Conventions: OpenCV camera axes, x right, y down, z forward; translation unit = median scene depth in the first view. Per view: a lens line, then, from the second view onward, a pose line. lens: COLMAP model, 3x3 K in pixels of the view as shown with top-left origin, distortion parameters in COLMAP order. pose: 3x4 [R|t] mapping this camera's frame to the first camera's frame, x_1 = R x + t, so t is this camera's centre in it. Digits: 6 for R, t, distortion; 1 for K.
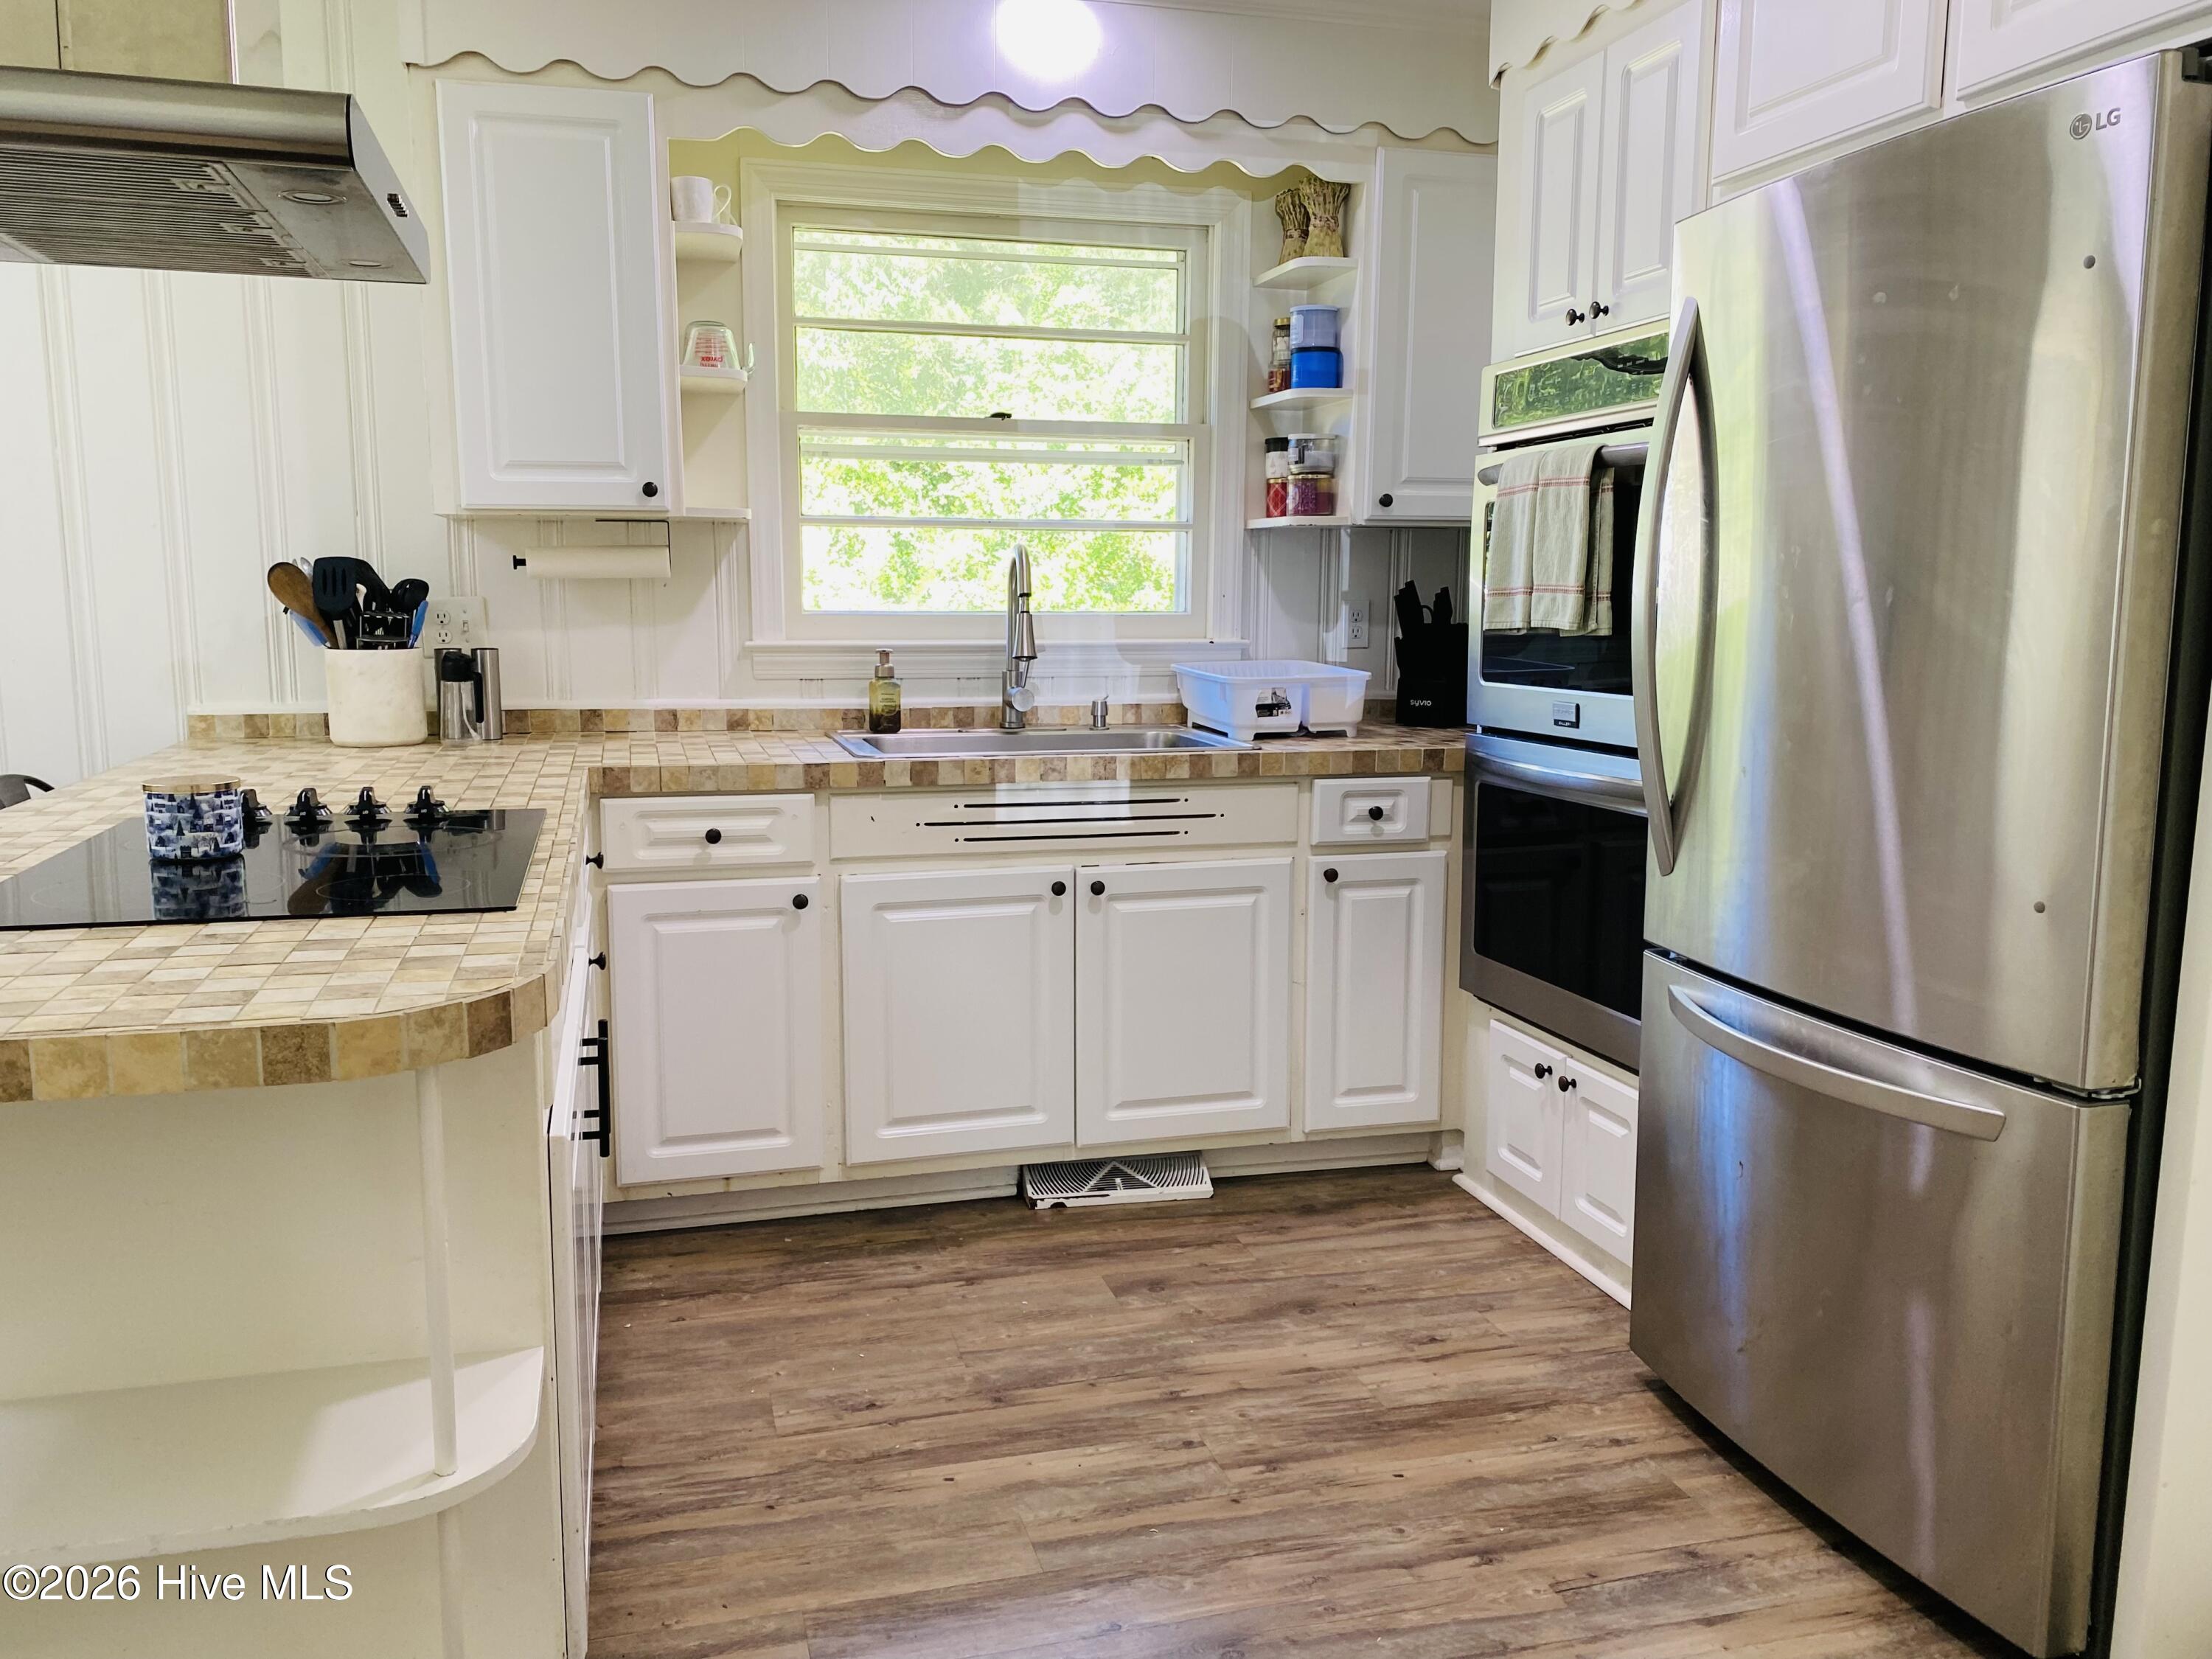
lens RADIAL K [[1691.9, 0, 1081.9], [0, 1691.9, 836.5], [0, 0, 1]] dist [0.119634, -0.301823]
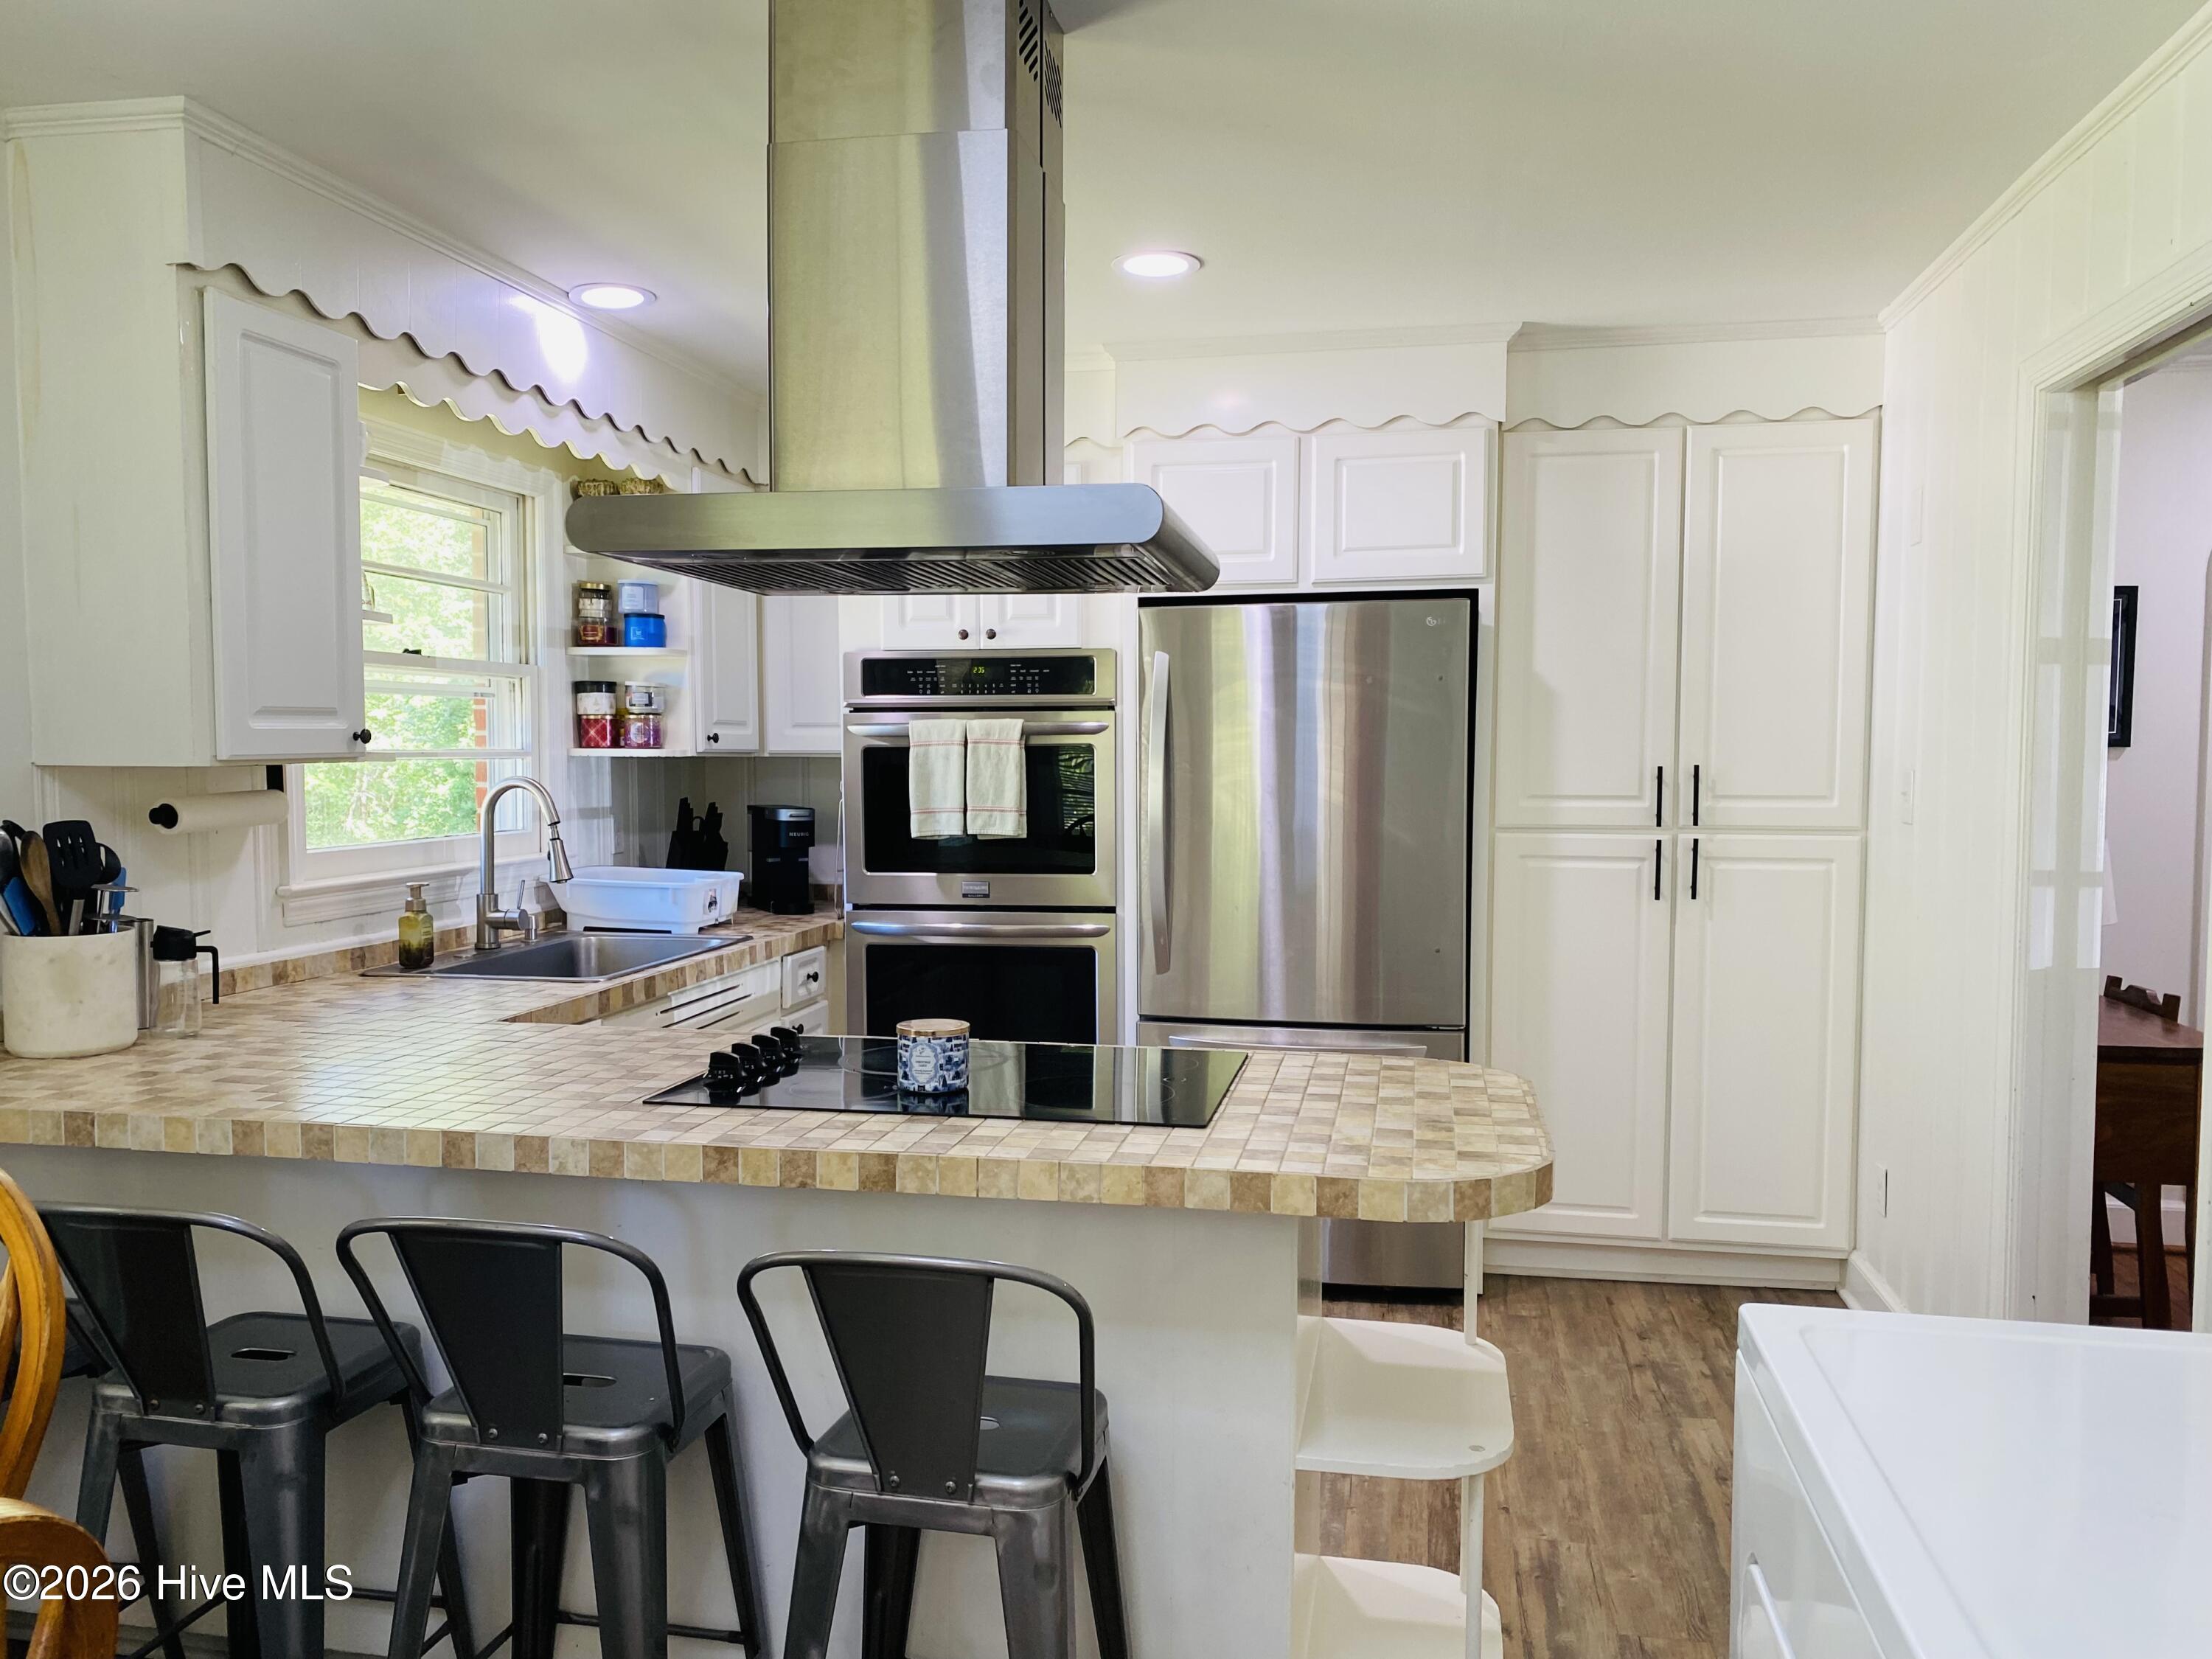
lens RADIAL K [[1615.7, 0, 1155.0], [0, 1615.7, 855.2], [0, 0, 1]] dist [-0.005195, -0.005343]
pose [[0.410724, -0.062754, 0.909598, -0.925251], [0.129072, 0.991583, 0.010129, -0.092579], [-0.902578, 0.113244, 0.415367, 0.242506]]
